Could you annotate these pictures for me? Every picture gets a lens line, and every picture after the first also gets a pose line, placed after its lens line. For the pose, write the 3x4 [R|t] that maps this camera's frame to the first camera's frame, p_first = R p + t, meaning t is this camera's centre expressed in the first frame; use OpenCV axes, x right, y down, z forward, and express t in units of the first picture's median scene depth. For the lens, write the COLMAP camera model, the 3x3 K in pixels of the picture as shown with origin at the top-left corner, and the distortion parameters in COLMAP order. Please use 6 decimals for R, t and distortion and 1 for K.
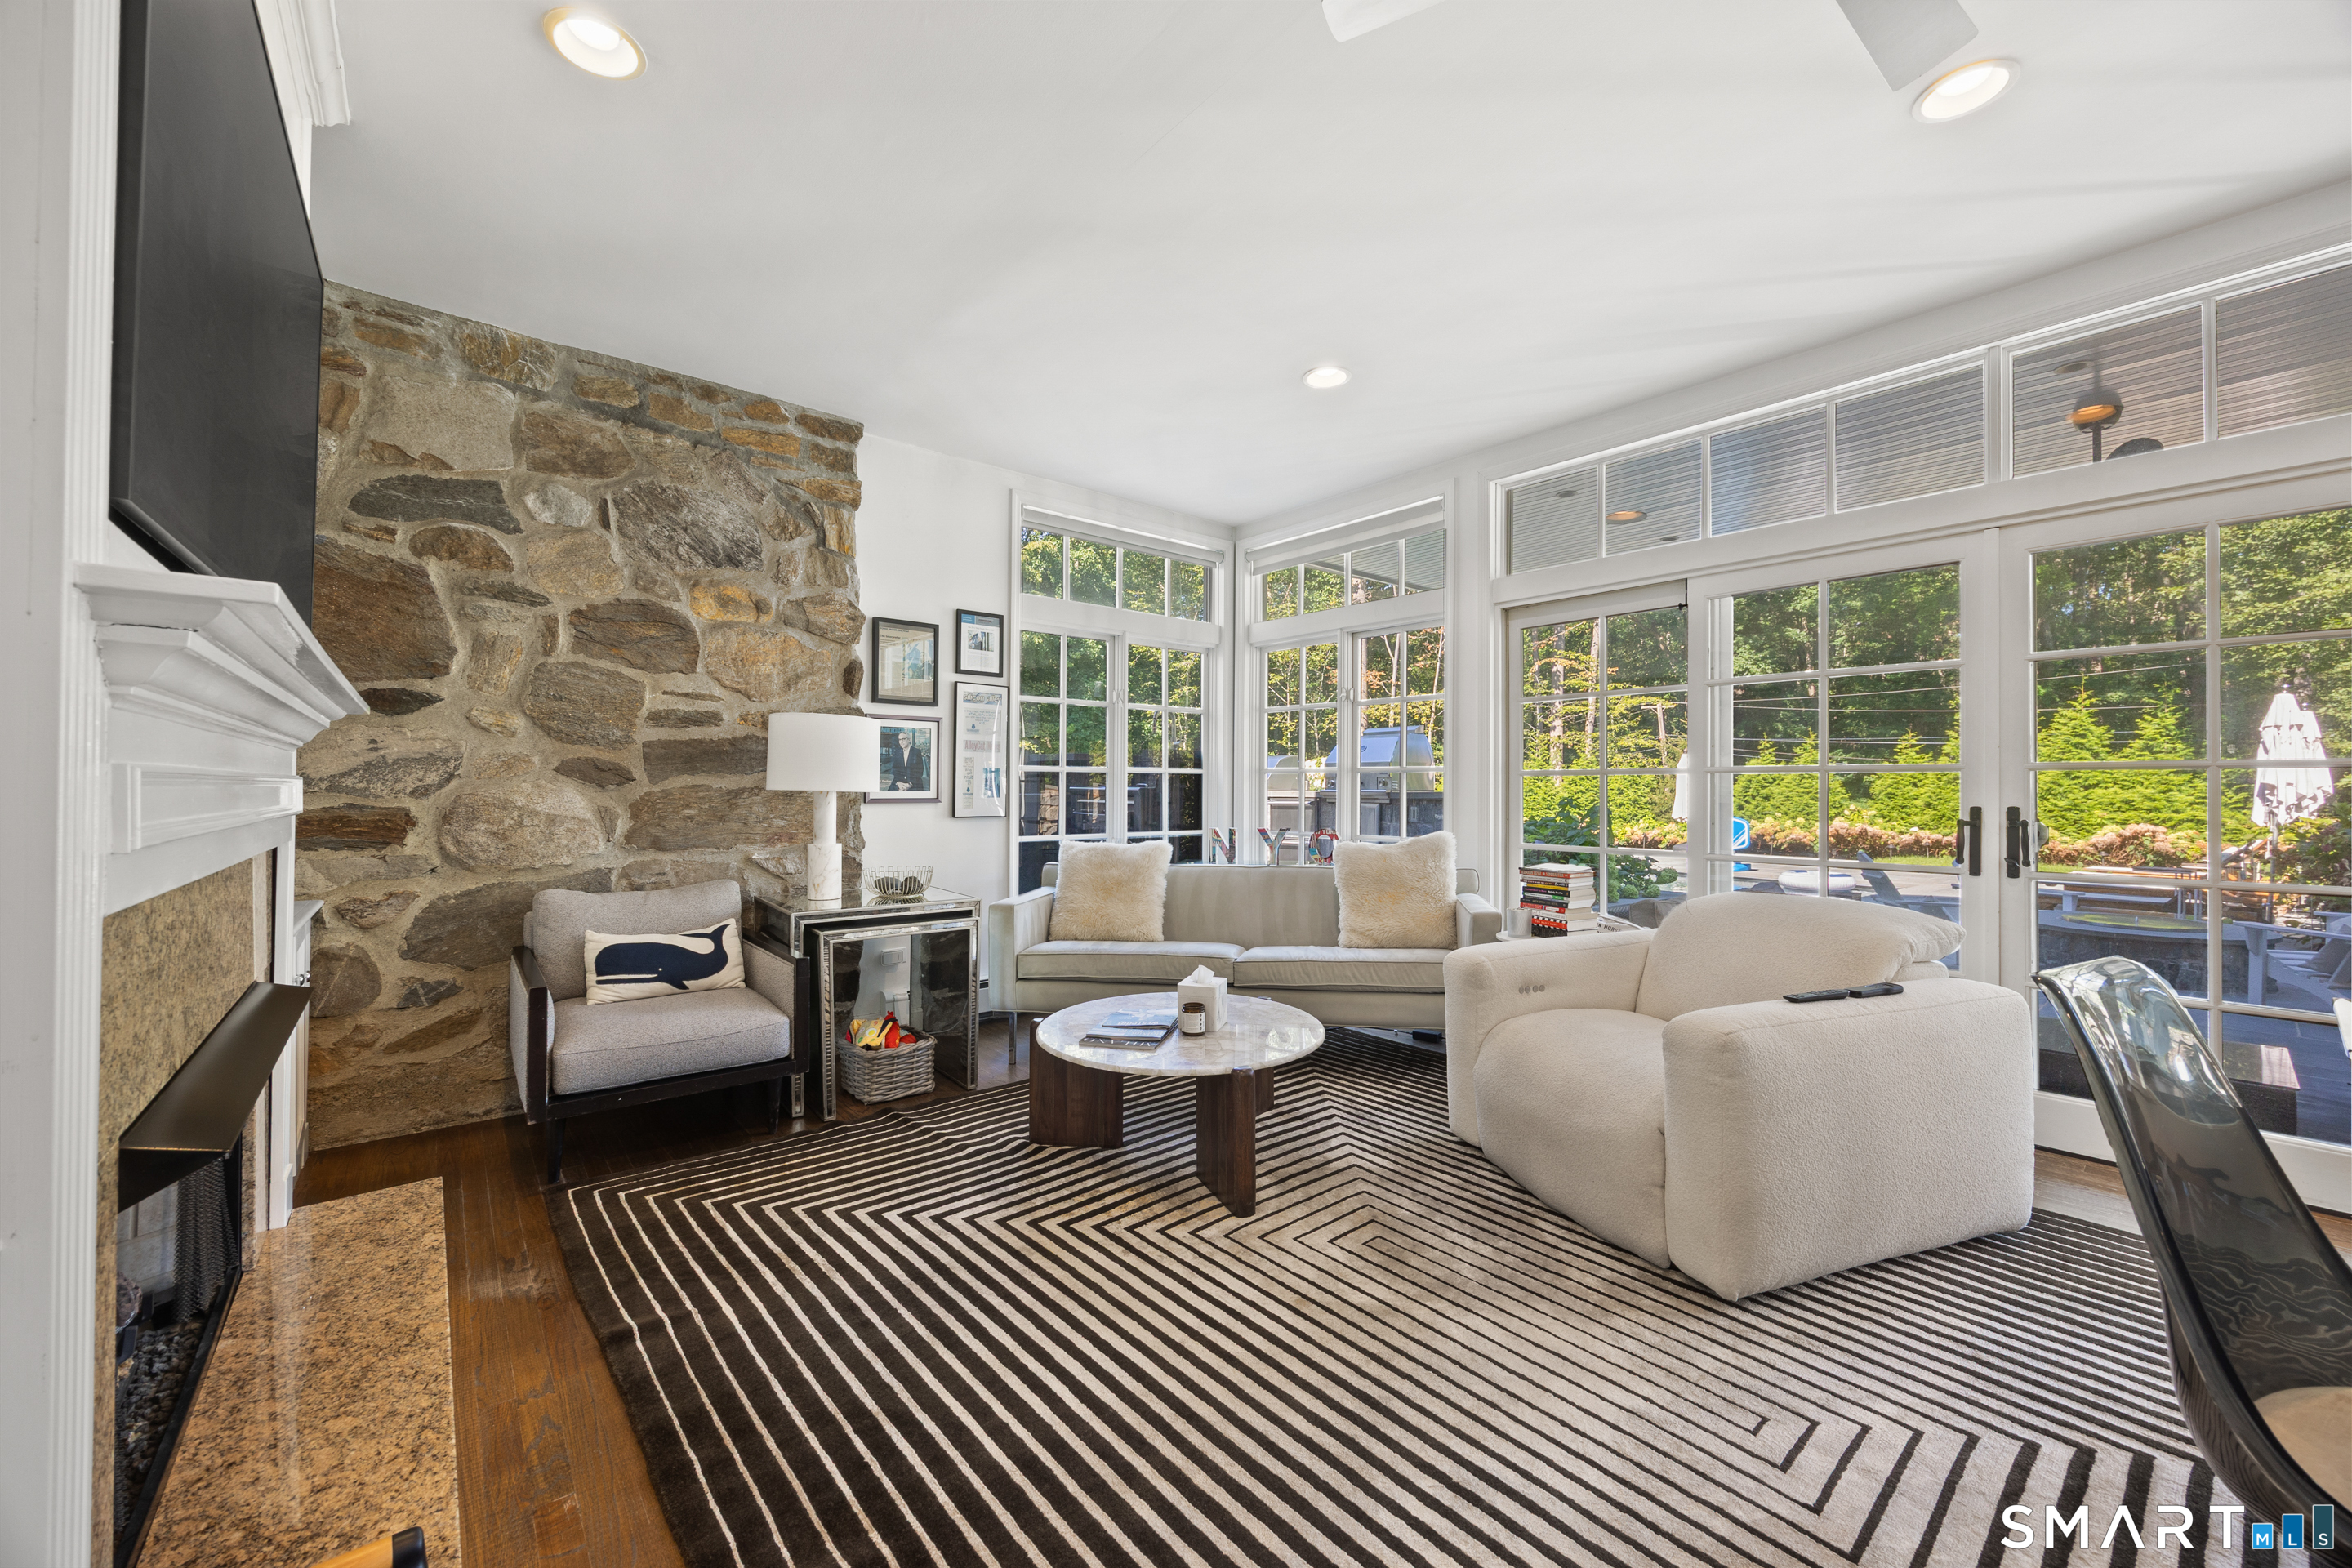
lens RADIAL K [[1009.7, 0, 1164.9], [0, 1009.7, 785.2], [0, 0, 1]] dist [-0.002243, -0.000629]
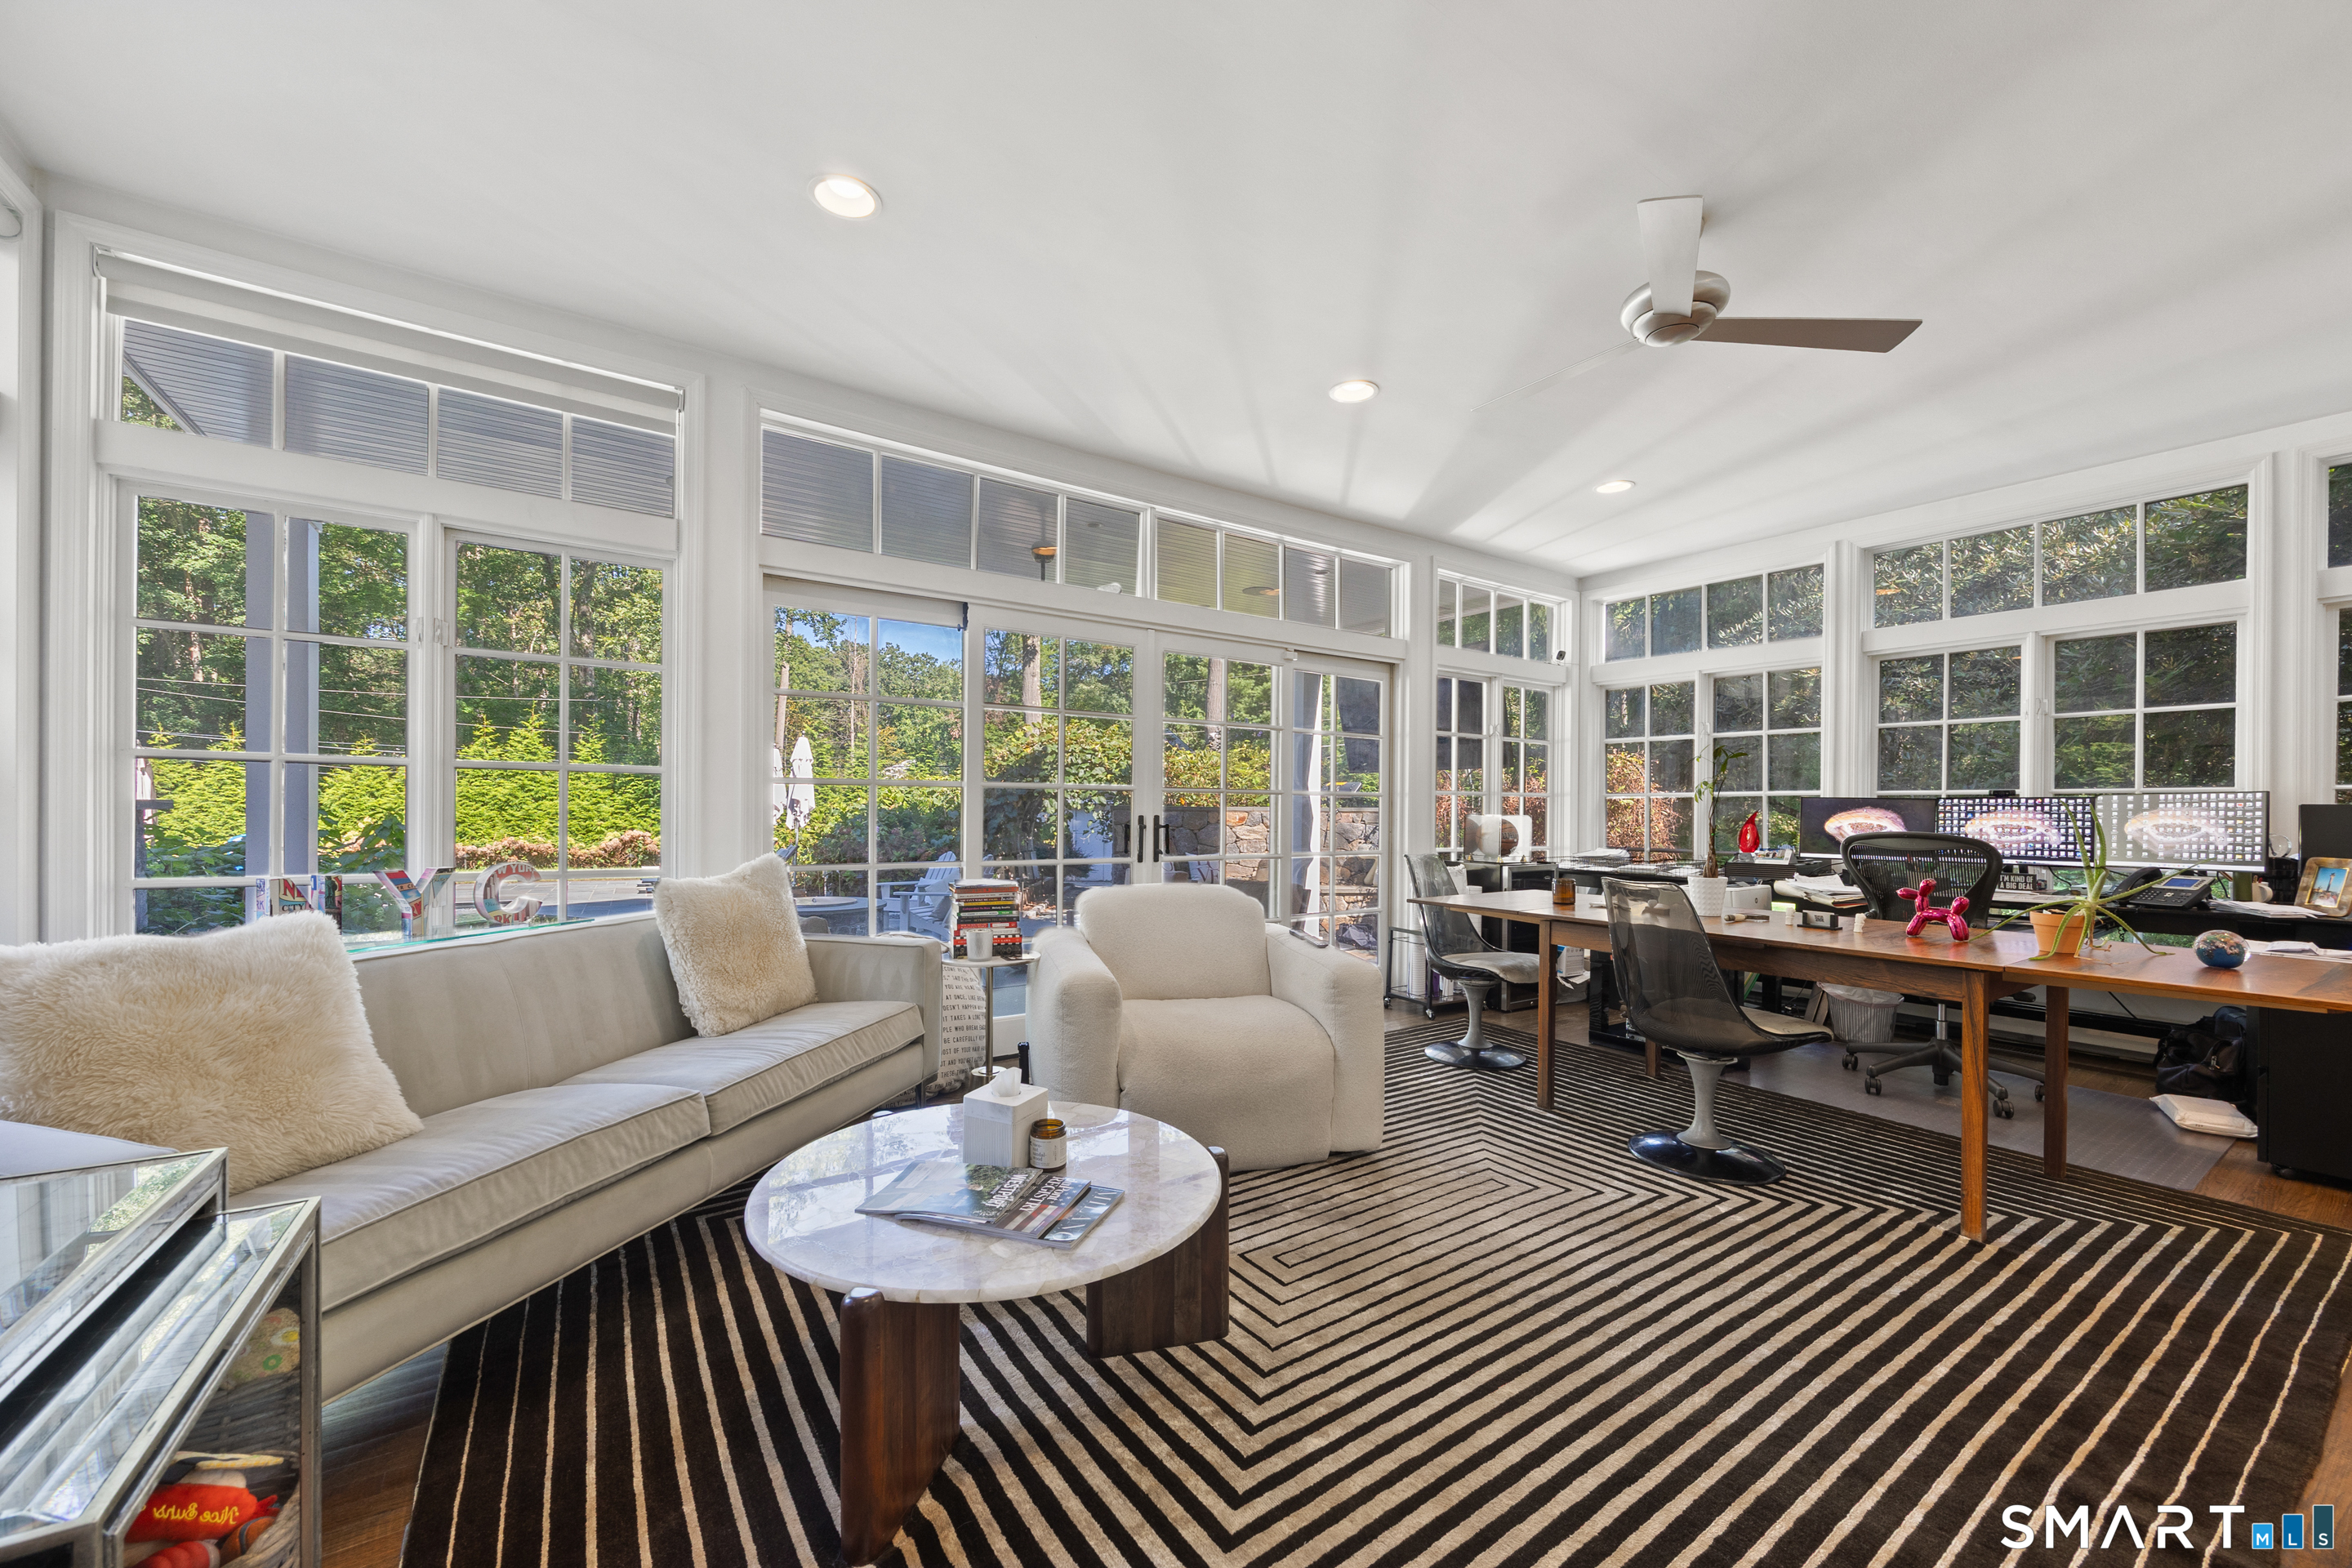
lens RADIAL K [[1003.5, 0, 1165.9], [0, 1003.5, 811.7], [0, 0, 1]] dist [0.000166, -0.000080]
pose [[-0.017840, -0.004388, 0.999831, -0.699286], [-0.011444, 0.999926, 0.004184, 0.010526], [-0.999775, -0.011367, -0.017889, 1.039692]]
